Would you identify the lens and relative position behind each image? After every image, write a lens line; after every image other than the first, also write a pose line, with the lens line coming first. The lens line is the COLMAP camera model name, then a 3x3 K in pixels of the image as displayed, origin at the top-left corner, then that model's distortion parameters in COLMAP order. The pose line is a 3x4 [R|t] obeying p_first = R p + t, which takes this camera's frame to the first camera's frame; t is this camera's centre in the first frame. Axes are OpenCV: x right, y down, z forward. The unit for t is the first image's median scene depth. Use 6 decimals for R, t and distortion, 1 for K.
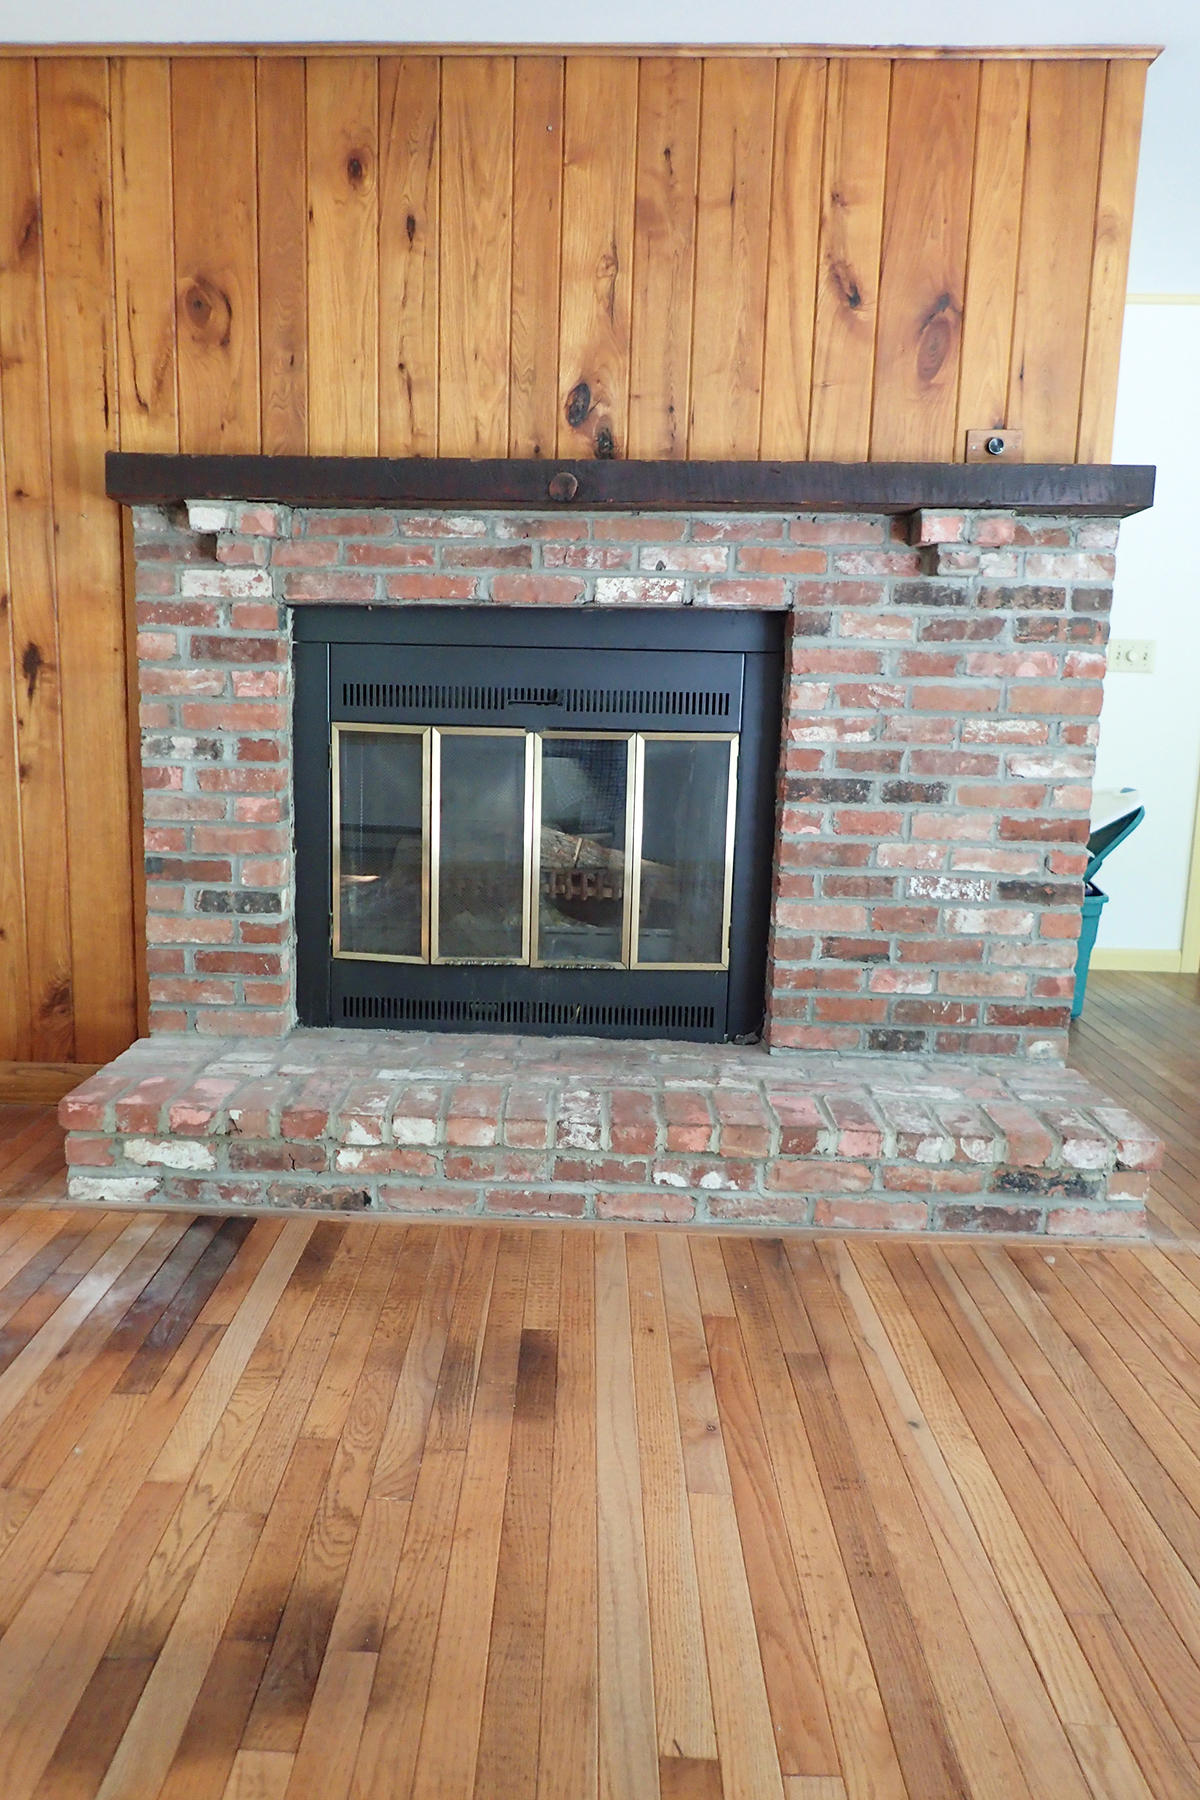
lens RADIAL K [[1342.9, 0, 593.6], [0, 1342.9, 893.8], [0, 0, 1]] dist [0.004095, -0.003884]
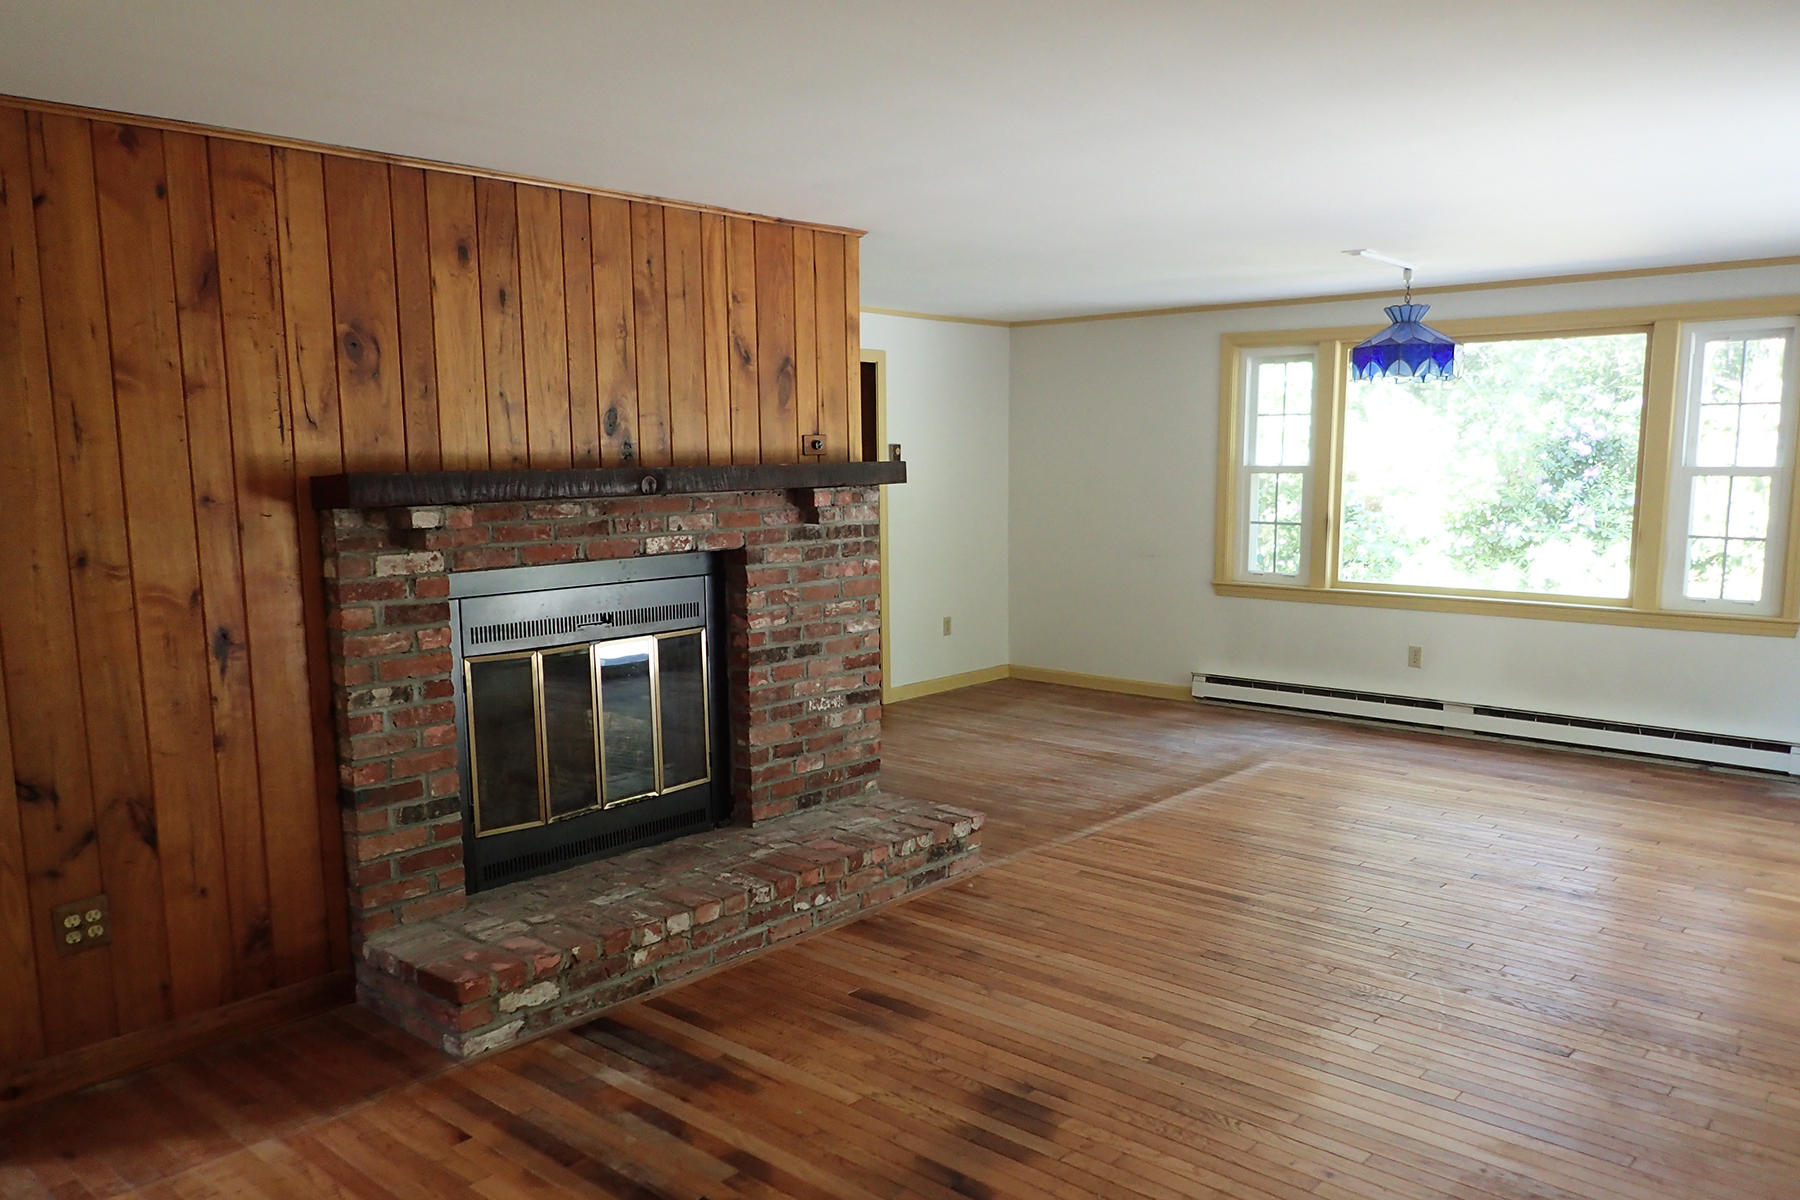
lens RADIAL K [[1342.9, 0, 895.9], [0, 1342.9, 611.4], [0, 0, 1]] dist [0.004095, -0.003884]
pose [[0.639335, -0.119038, 0.759658, -0.963881], [0.146300, 0.988729, 0.031806, -0.161919], [-0.754882, 0.090803, 0.649545, -0.171306]]
